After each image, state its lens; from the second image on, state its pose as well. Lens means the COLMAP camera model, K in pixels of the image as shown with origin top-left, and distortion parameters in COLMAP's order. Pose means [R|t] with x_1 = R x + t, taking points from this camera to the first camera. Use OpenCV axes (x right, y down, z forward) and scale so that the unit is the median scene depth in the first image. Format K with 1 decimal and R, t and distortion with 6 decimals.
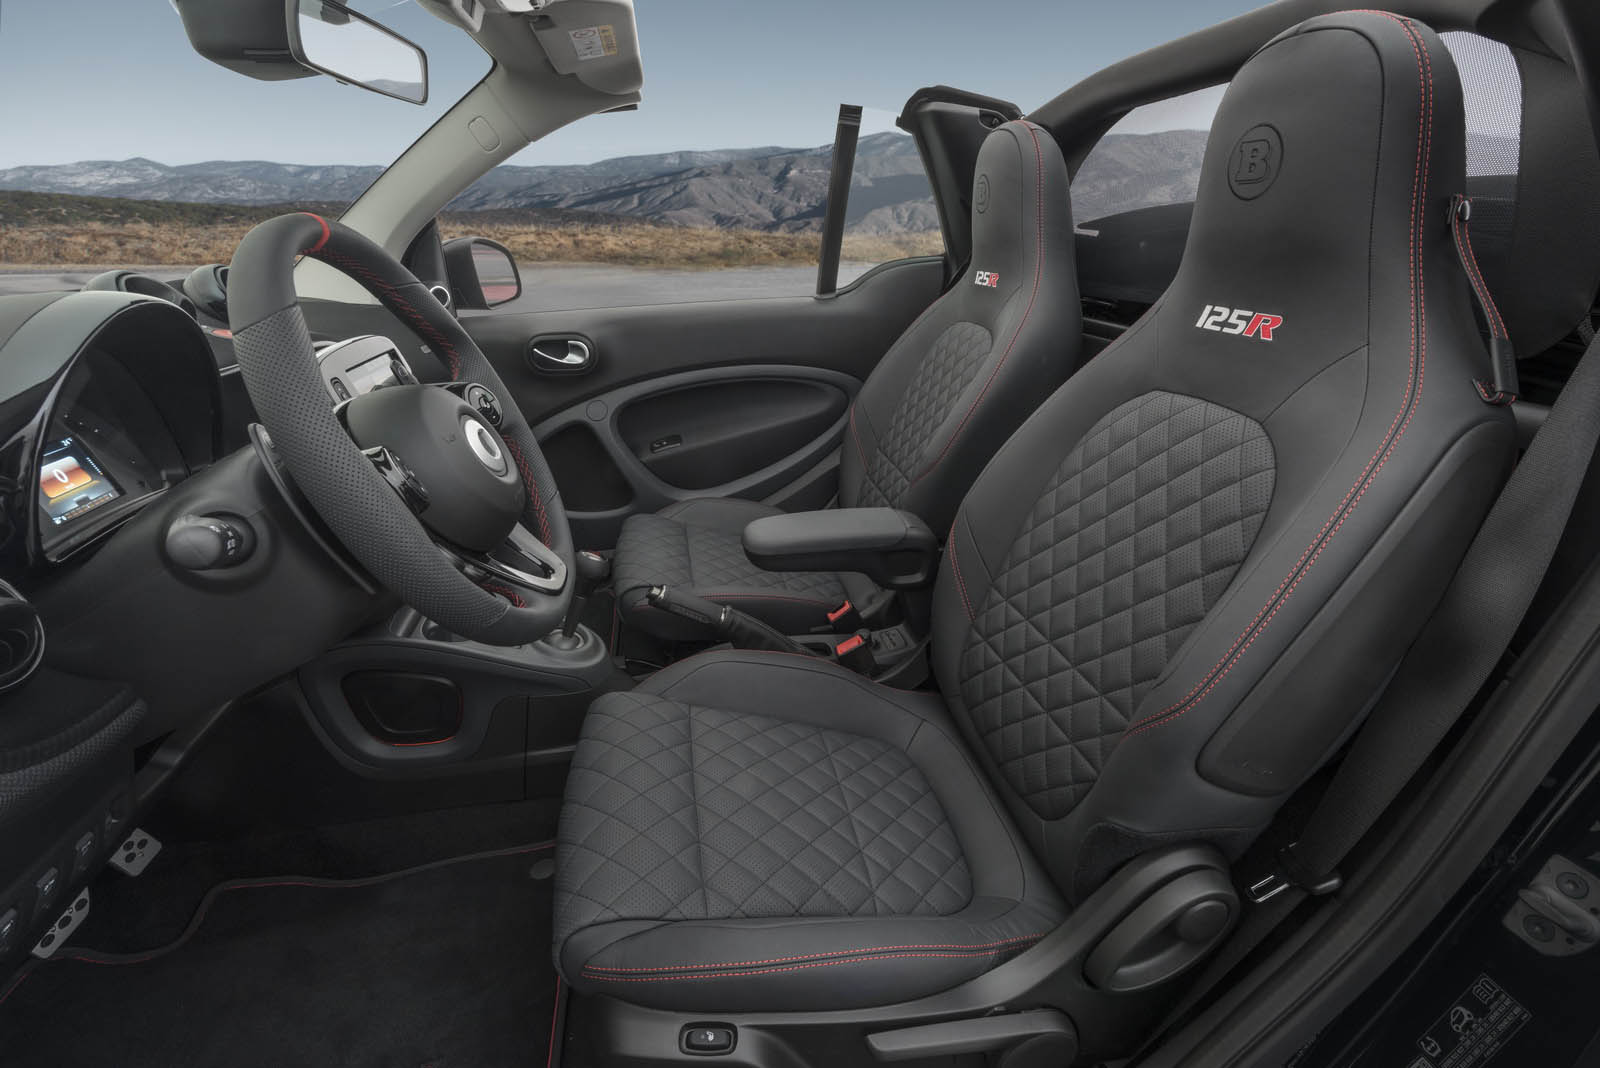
lens RADIAL K [[692.9, 0, 802.6], [0, 692.9, 509.5], [0, 0, 1]] dist [0.003905, -0.000274]
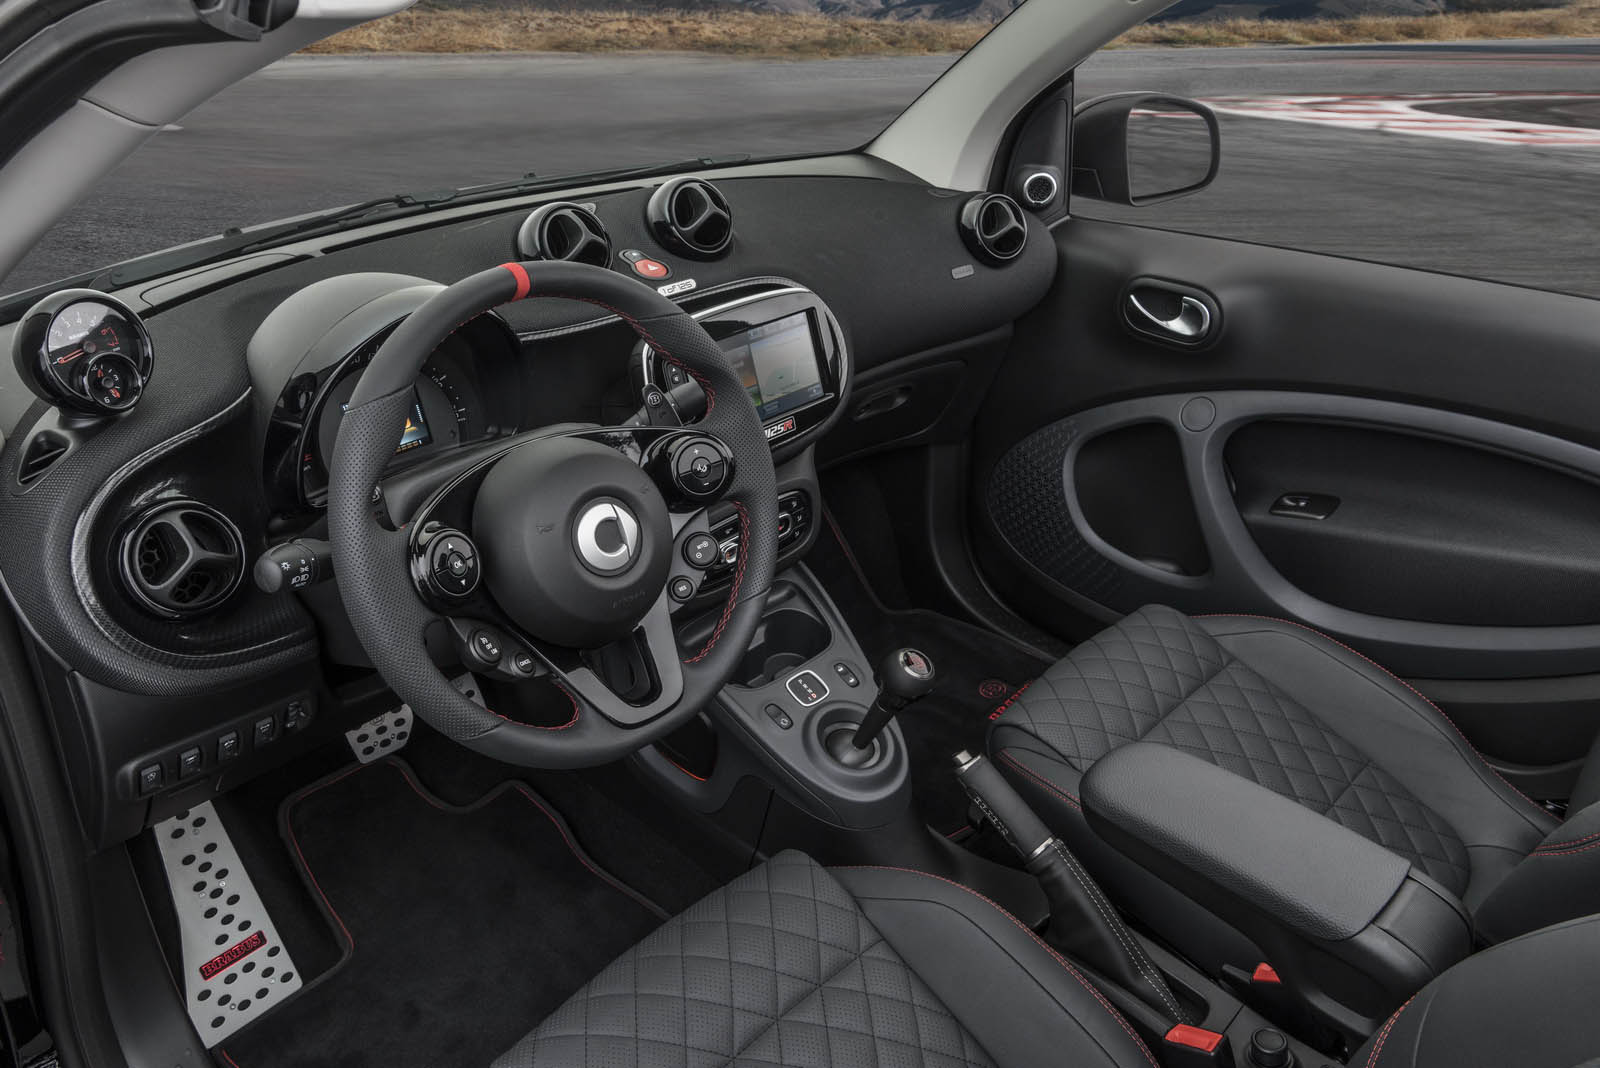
lens RADIAL K [[1216.0, 0, 740.6], [0, 1216.0, 532.4], [0, 0, 1]] dist [0.007154, 0.000276]
pose [[0.565412, 0.376350, -0.733941, 0.412994], [-0.305579, 0.922092, 0.237419, -0.270890], [0.766114, 0.090037, 0.636367, 0.114796]]
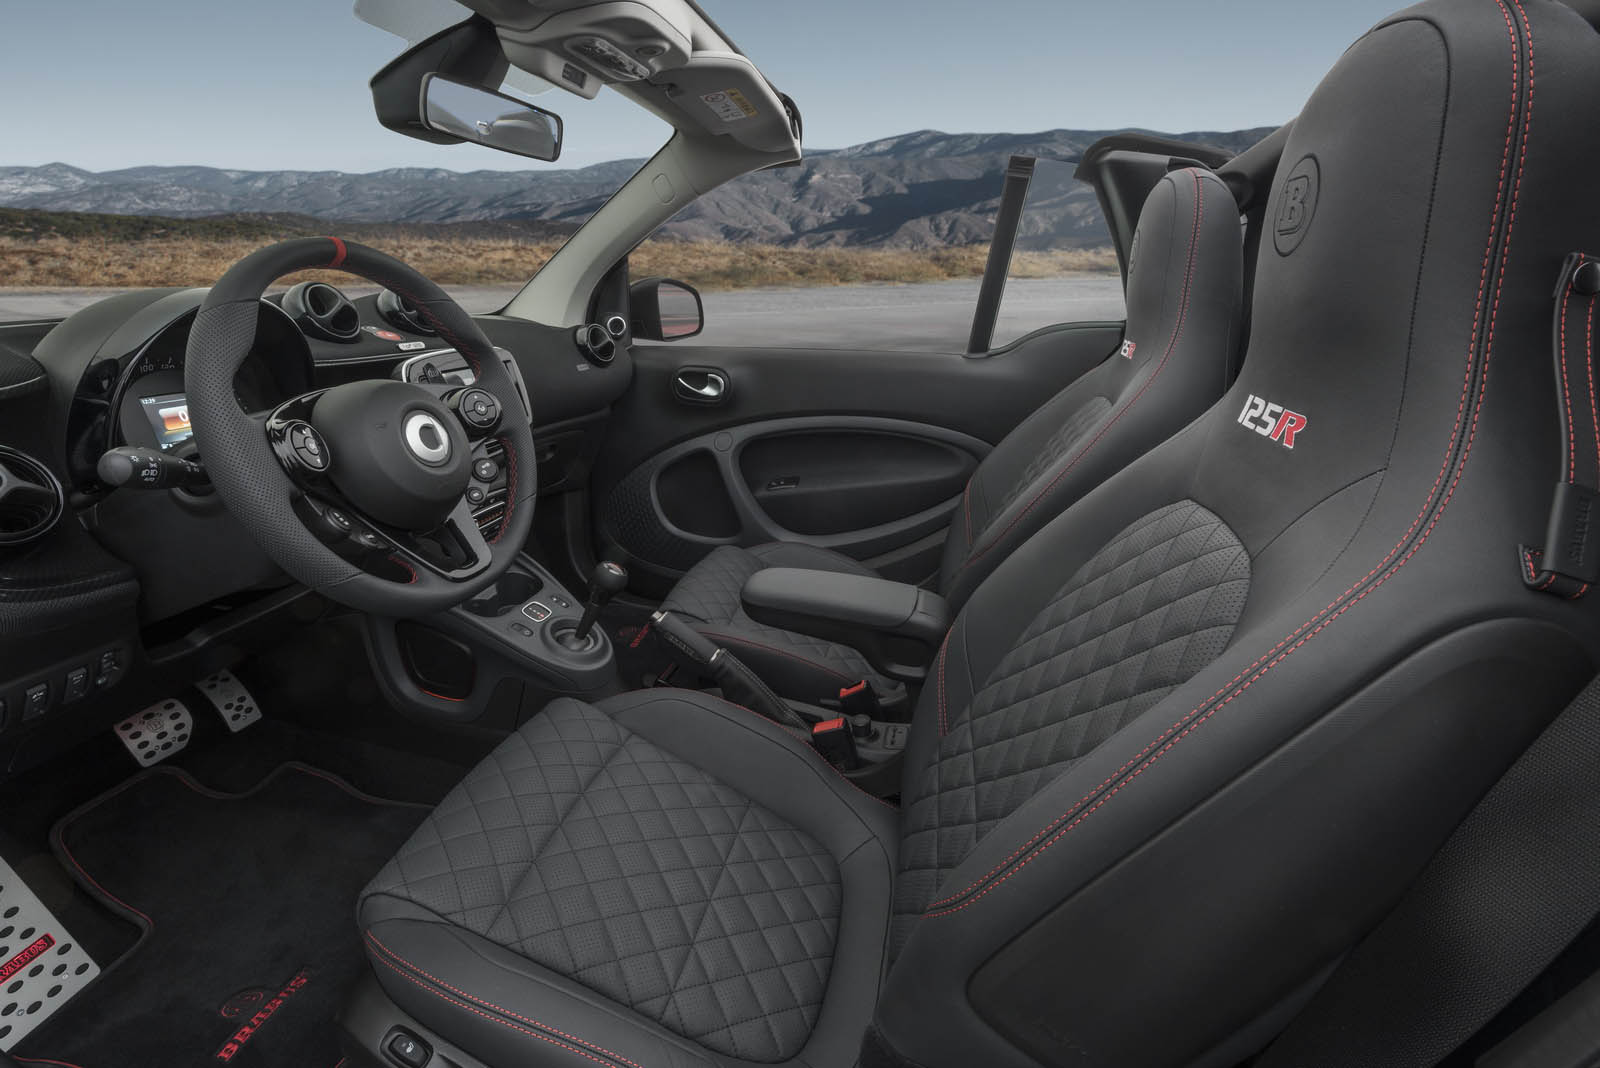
lens RADIAL K [[706.1, 0, 771.2], [0, 706.1, 500.6], [0, 0, 1]] dist [0.001860, -0.001015]
pose [[0.900932, 0.170518, -0.399056, 0.323098], [-0.205481, 0.977570, -0.046188, -0.033138], [0.382230, 0.123611, 0.915762, 0.097431]]
